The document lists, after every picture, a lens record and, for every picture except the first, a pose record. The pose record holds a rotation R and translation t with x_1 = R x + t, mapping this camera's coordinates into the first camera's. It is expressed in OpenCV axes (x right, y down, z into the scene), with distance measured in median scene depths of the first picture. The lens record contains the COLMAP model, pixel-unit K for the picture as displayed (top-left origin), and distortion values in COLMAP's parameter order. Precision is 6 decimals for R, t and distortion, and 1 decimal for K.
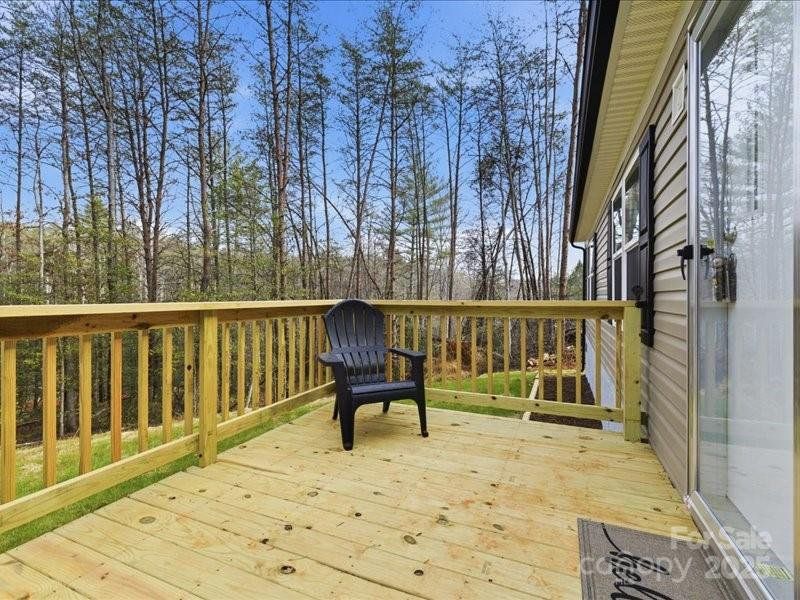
lens RADIAL K [[382.2, 0, 400.0], [0, 382.2, 300.0], [0, 0, 1]] dist [-0.001967, -0.000464]
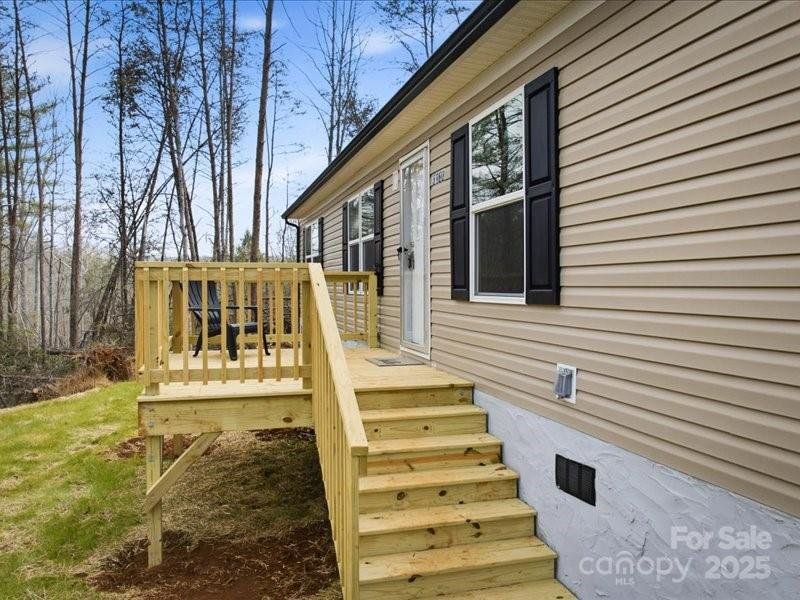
lens RADIAL K [[628.6, 0, 400.0], [0, 628.6, 300.0], [0, 0, 1]] dist [0.000441, -0.000195]
pose [[0.773462, -0.019036, 0.633557, -0.107101], [0.009087, 0.999779, 0.018946, 0.007343], [-0.633778, -0.008897, 0.773464, -0.126033]]
